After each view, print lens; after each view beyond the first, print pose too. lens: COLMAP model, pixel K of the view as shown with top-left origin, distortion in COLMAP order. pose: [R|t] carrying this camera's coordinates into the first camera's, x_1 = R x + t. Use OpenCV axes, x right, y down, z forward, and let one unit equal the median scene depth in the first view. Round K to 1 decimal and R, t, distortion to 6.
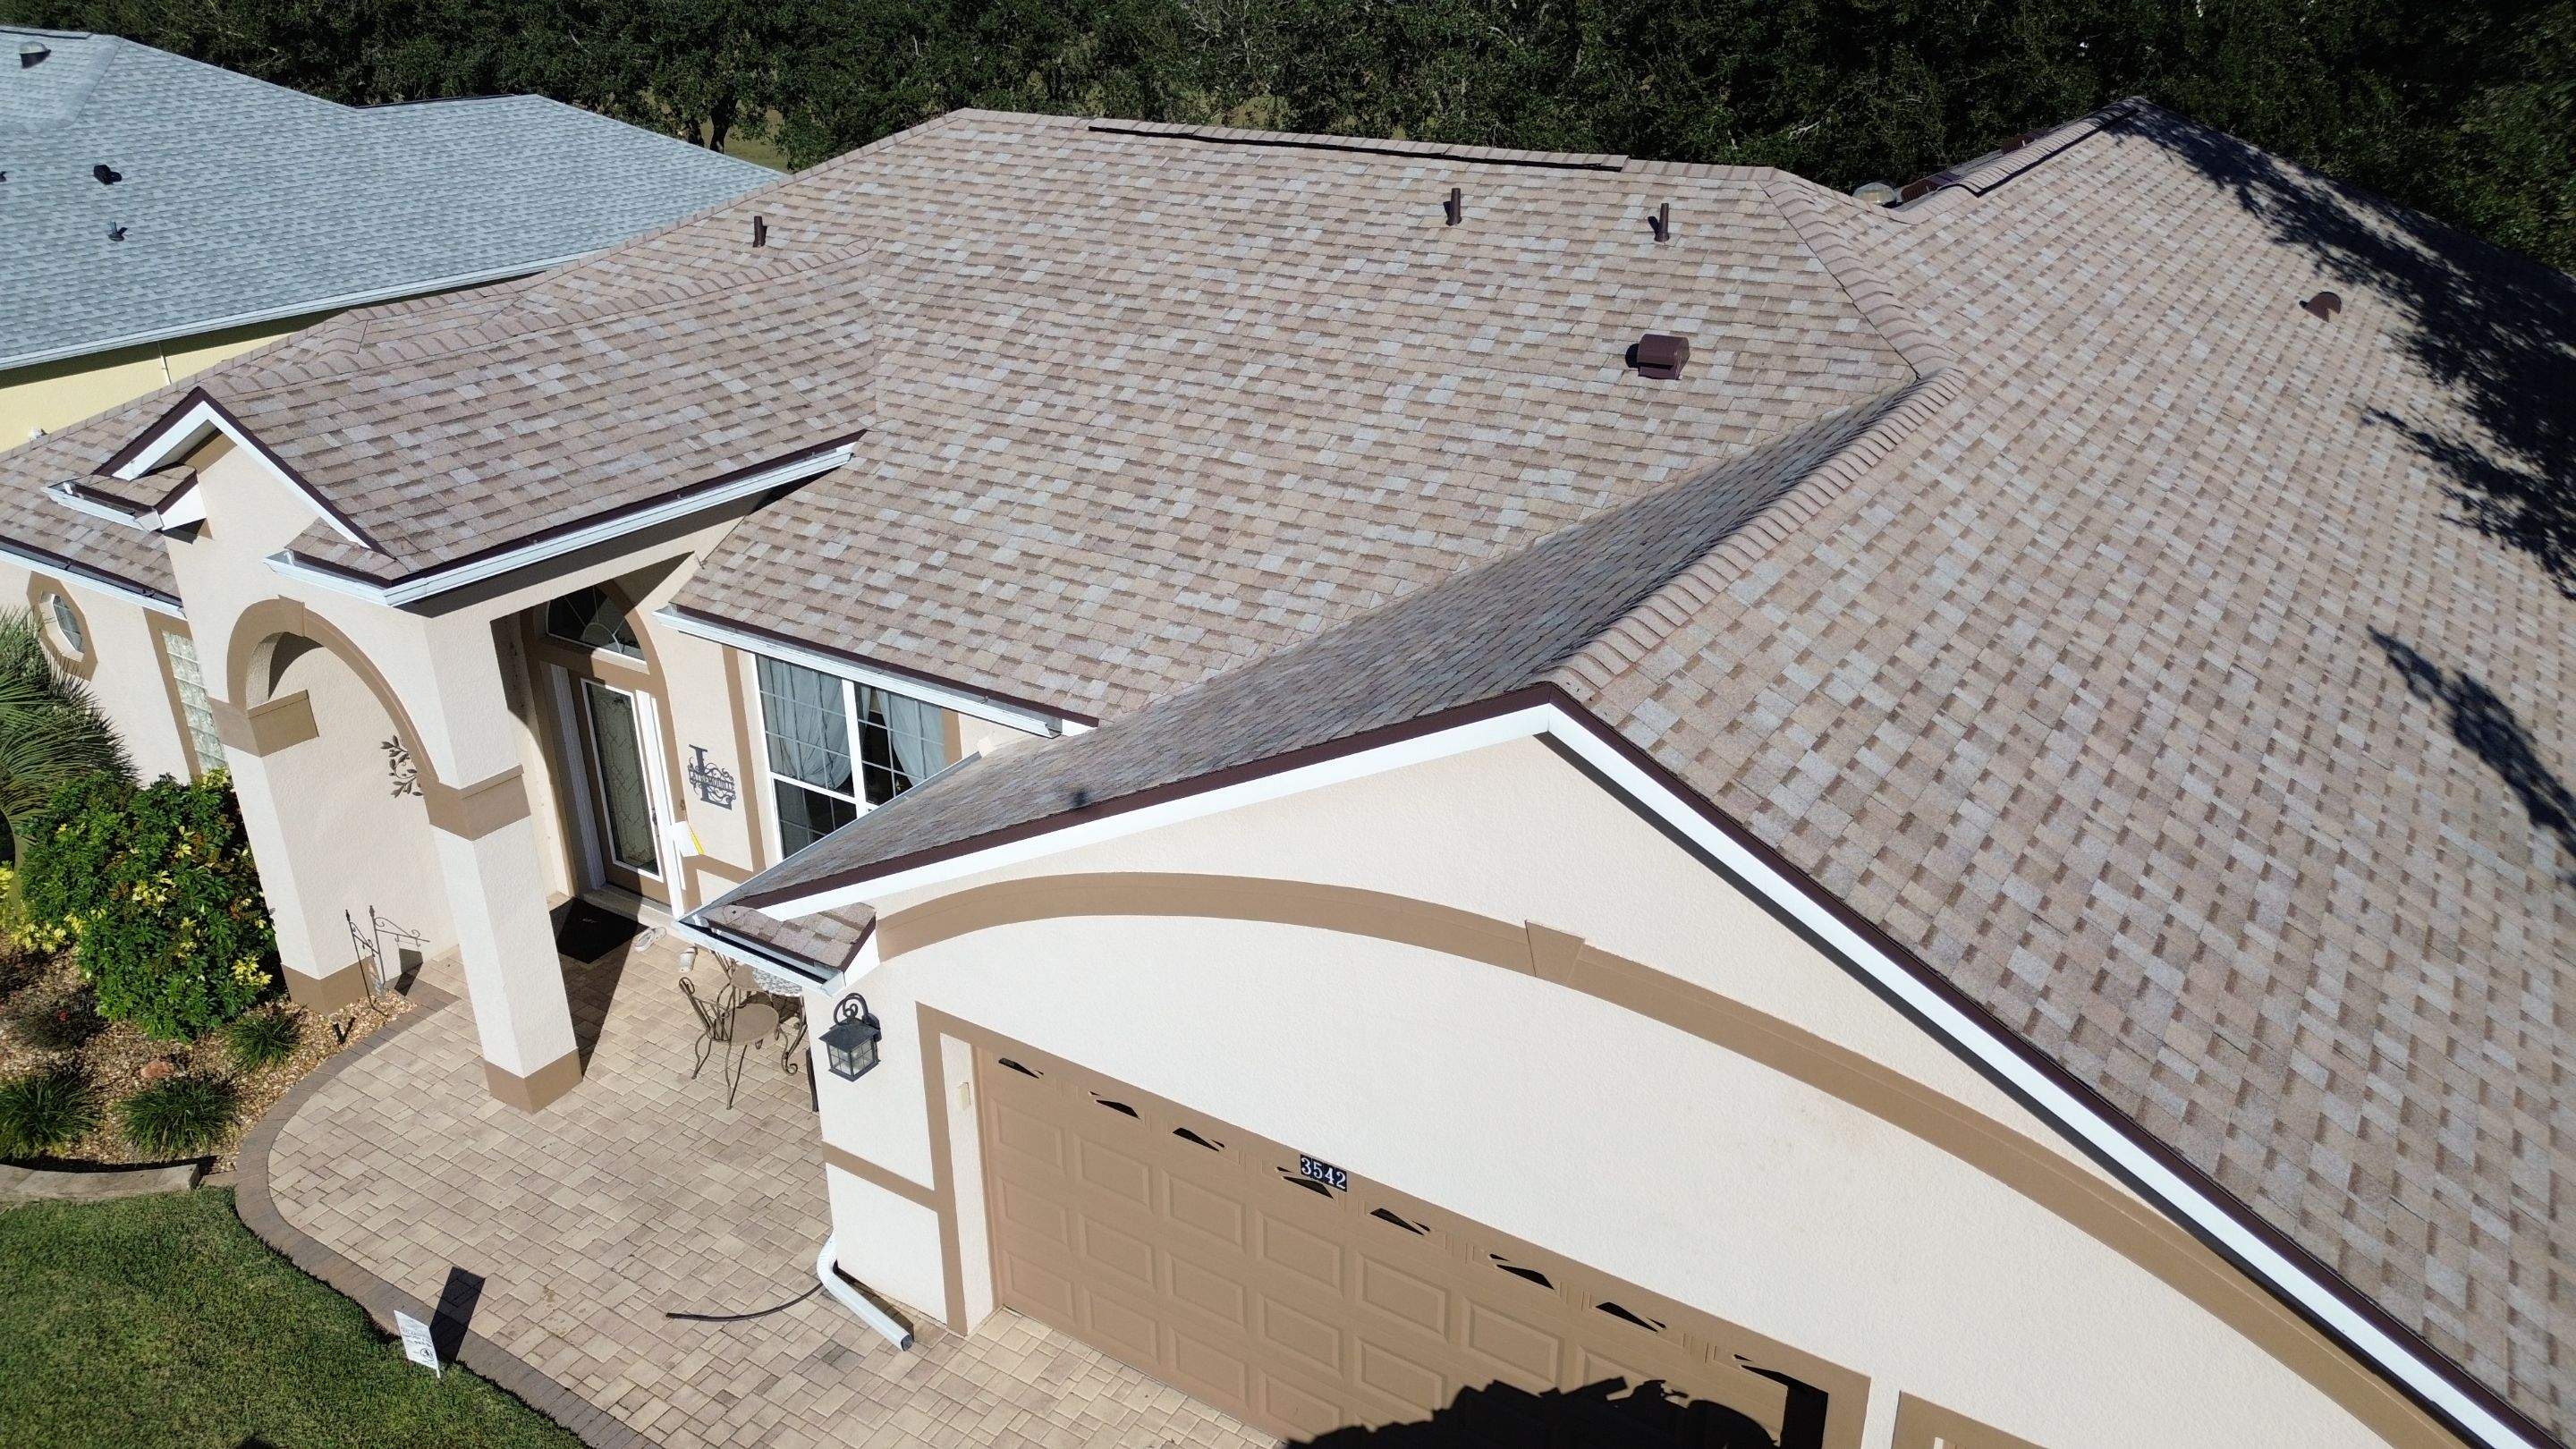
lens RADIAL K [[1819.4, 0, 1297.3], [0, 1819.4, 719.0], [0, 0, 1]] dist [0.075111, -0.074480]
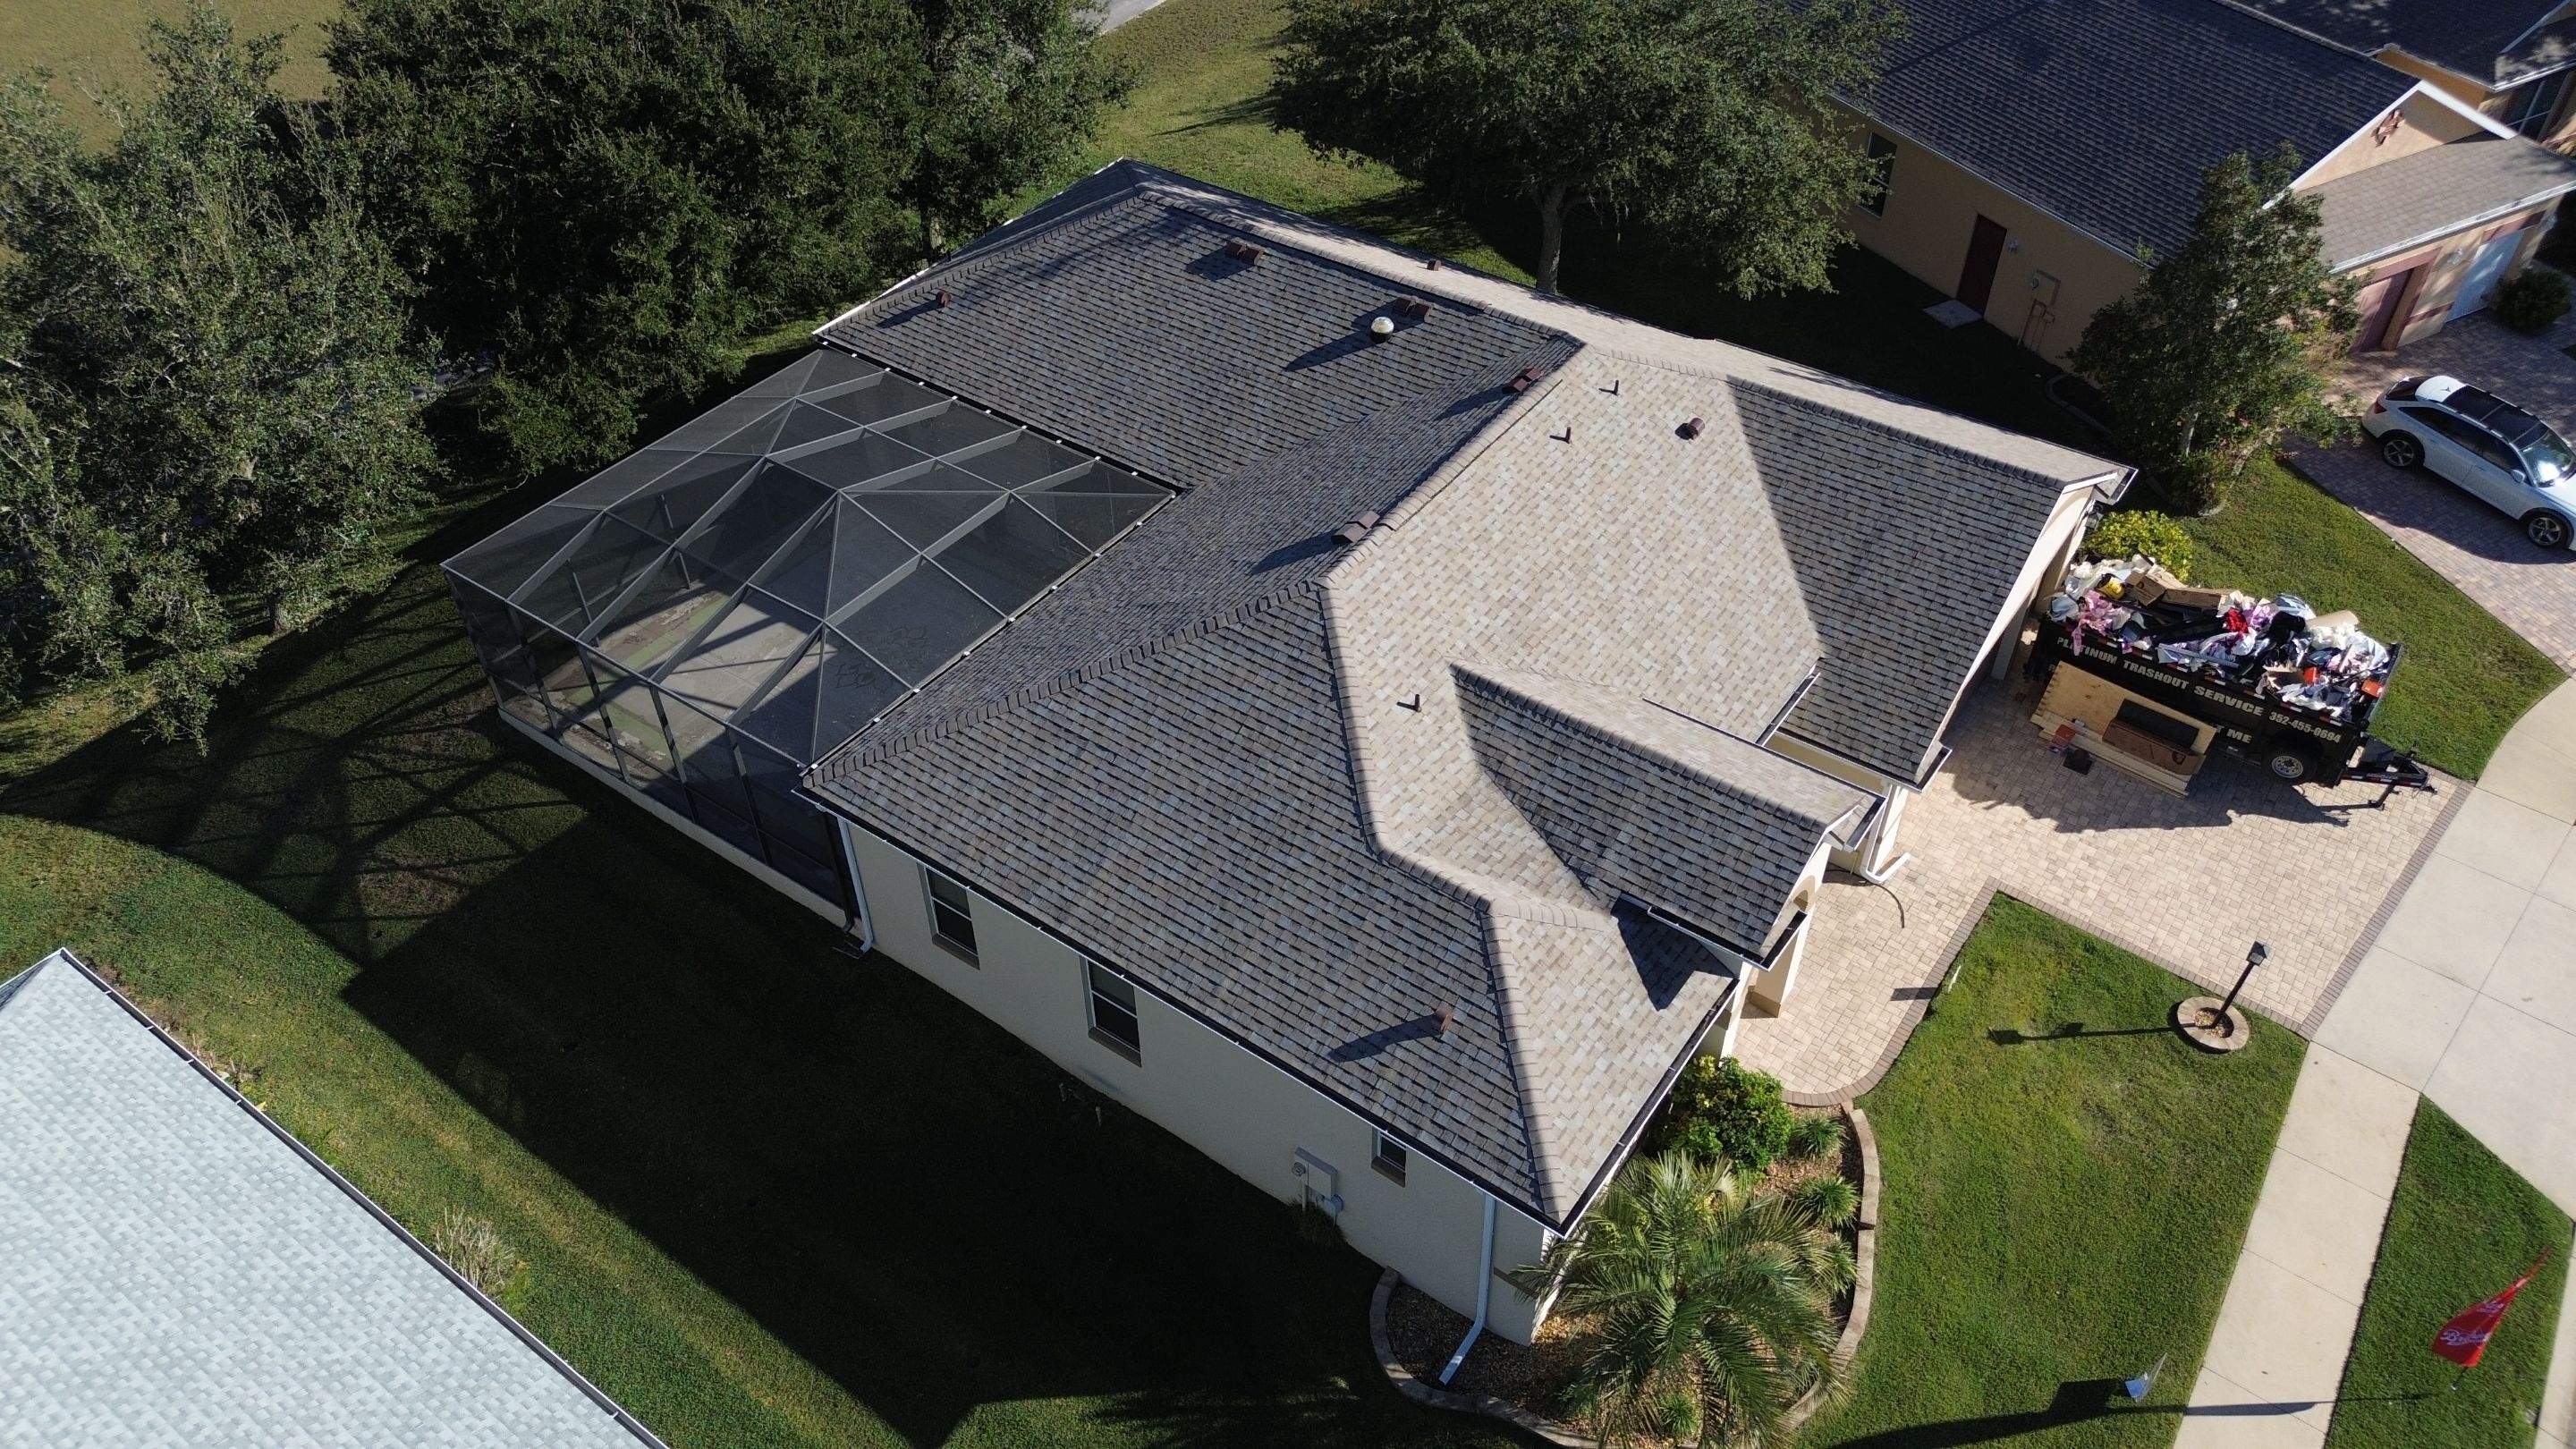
lens RADIAL K [[1799.4, 0, 1296.1], [0, 1799.4, 722.7], [0, 0, 1]] dist [0.175789, -0.454769]
pose [[0.062958, -0.667177, 0.742234, -1.765746], [0.424105, 0.691104, 0.585244, -1.455364], [-0.903422, 0.277939, 0.326464, 0.716167]]
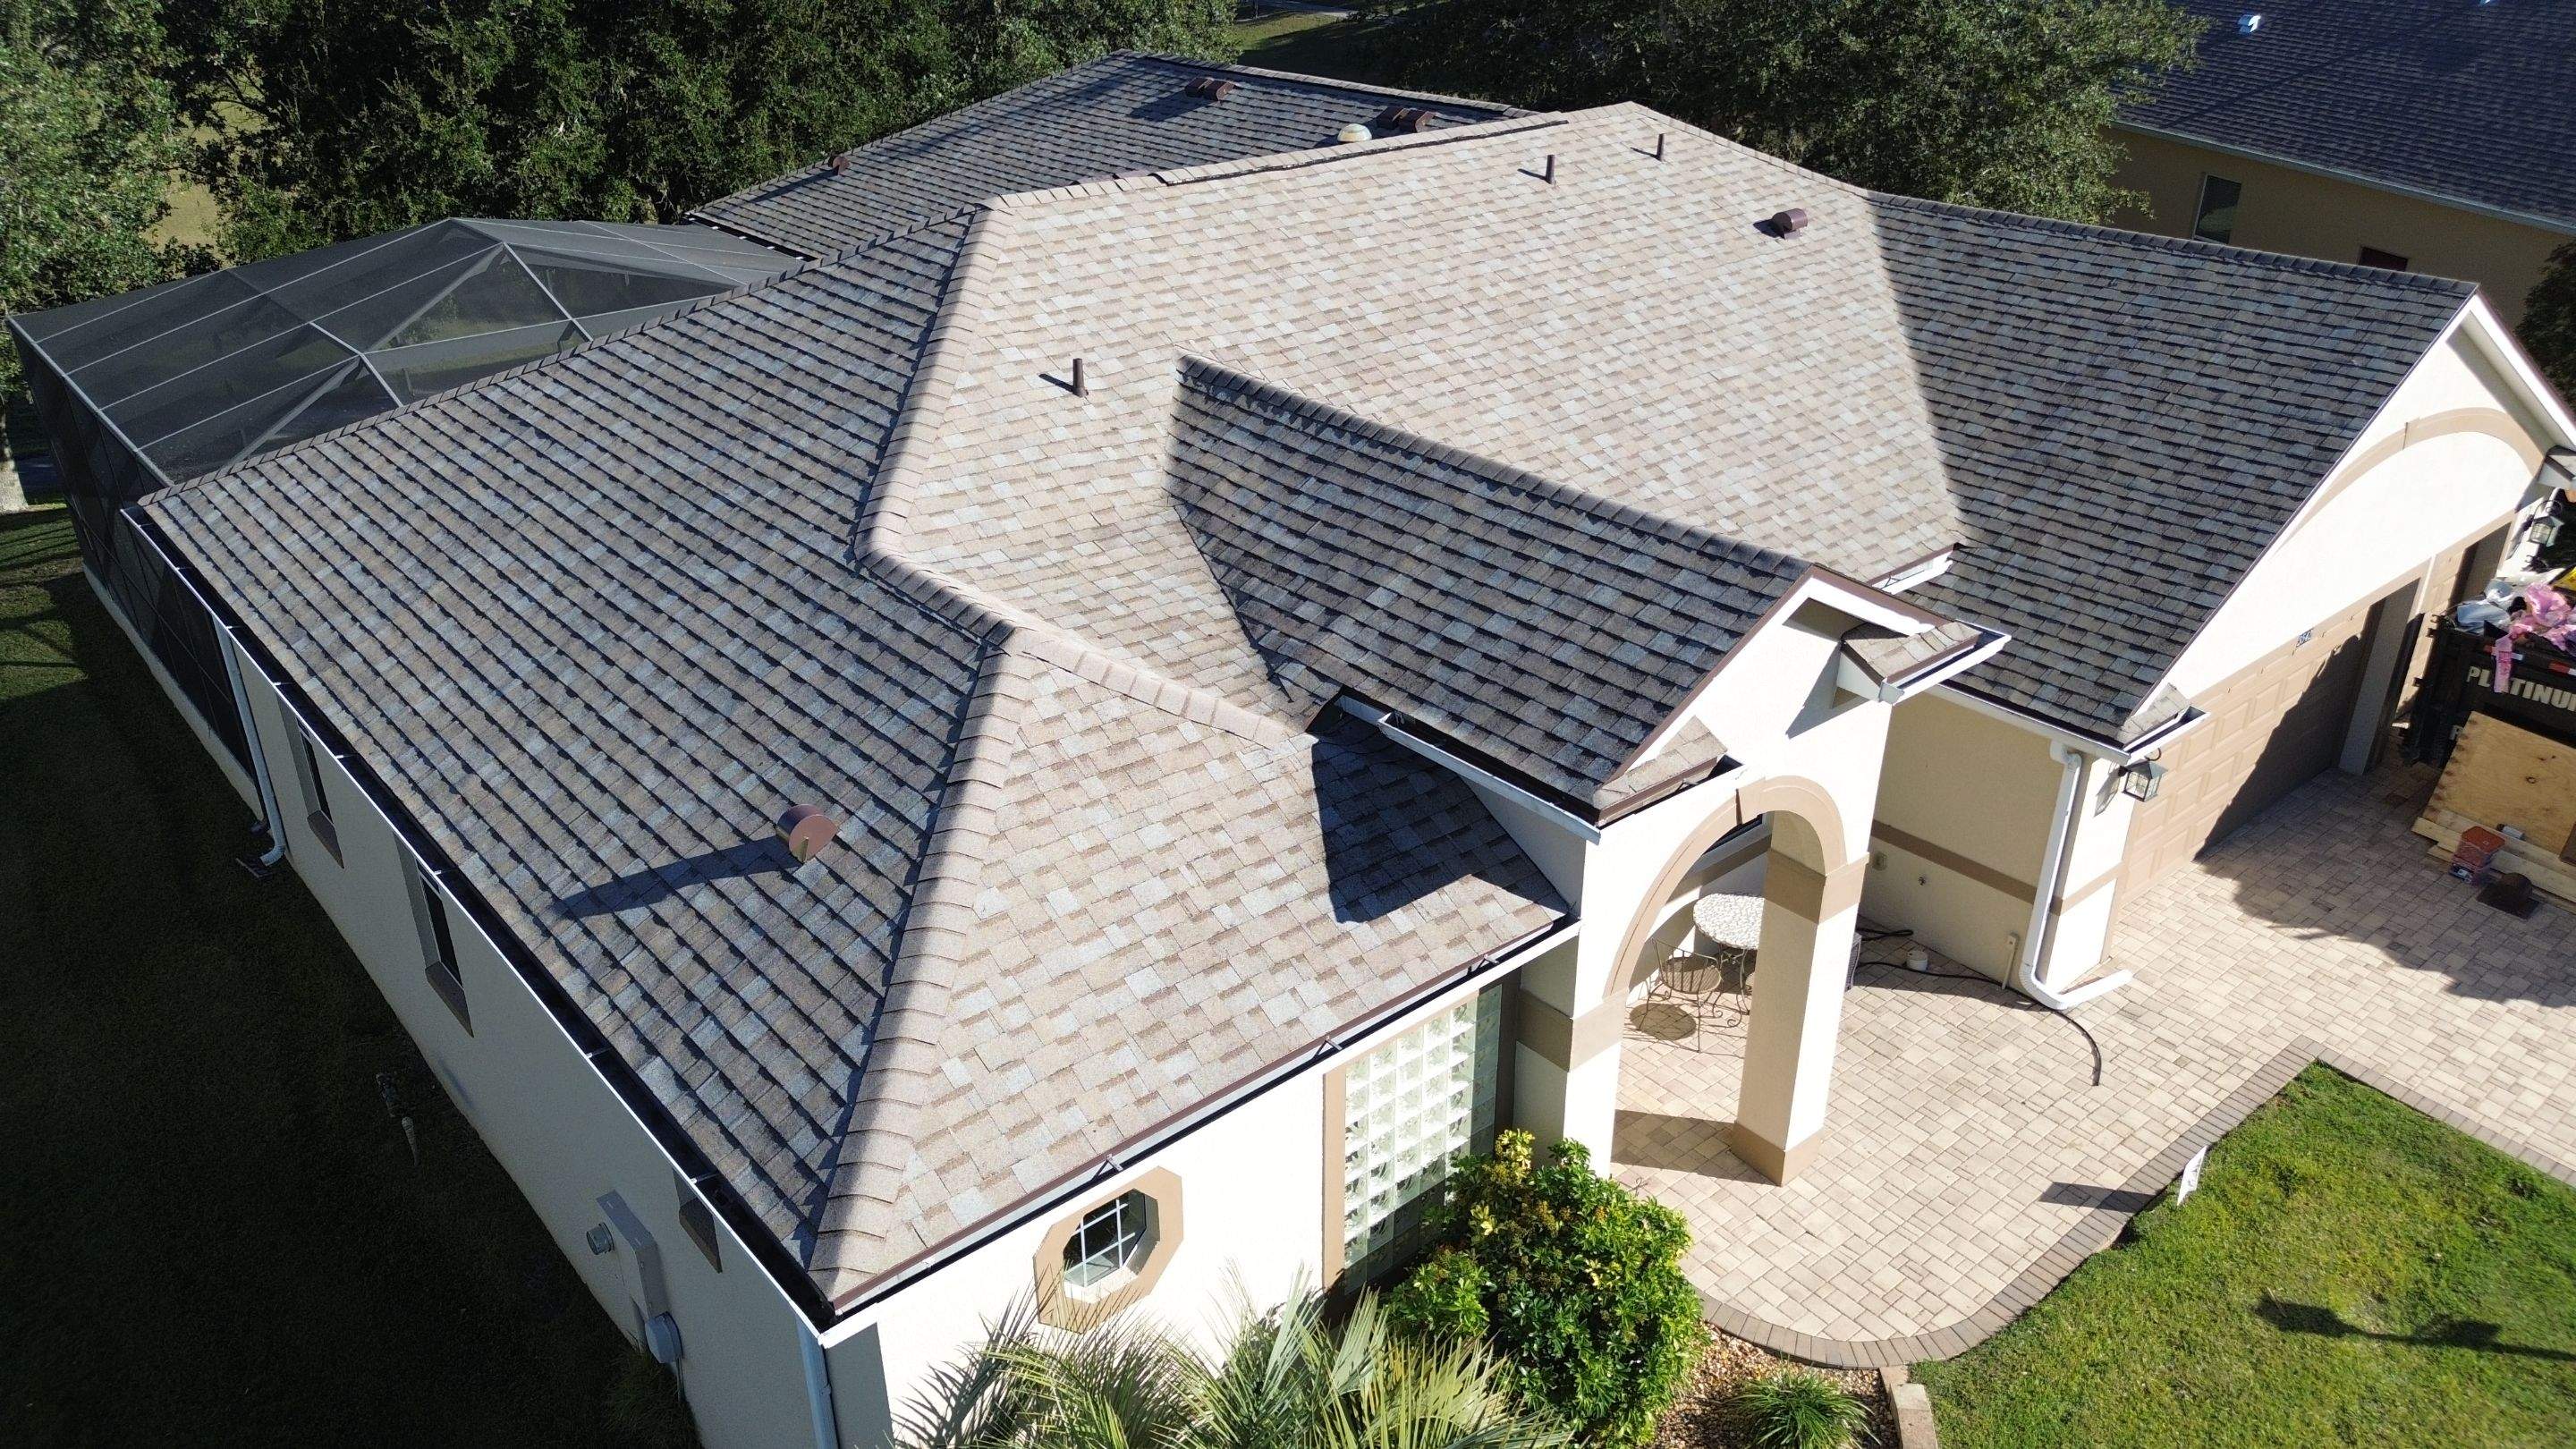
lens RADIAL K [[1819.4, 0, 1297.3], [0, 1819.4, 719.0], [0, 0, 1]] dist [0.075111, -0.074480]
pose [[0.299852, -0.424431, 0.854369, -1.236565], [0.397970, 0.869581, 0.292315, -0.401123], [-0.867011, 0.252362, 0.429657, 0.729533]]
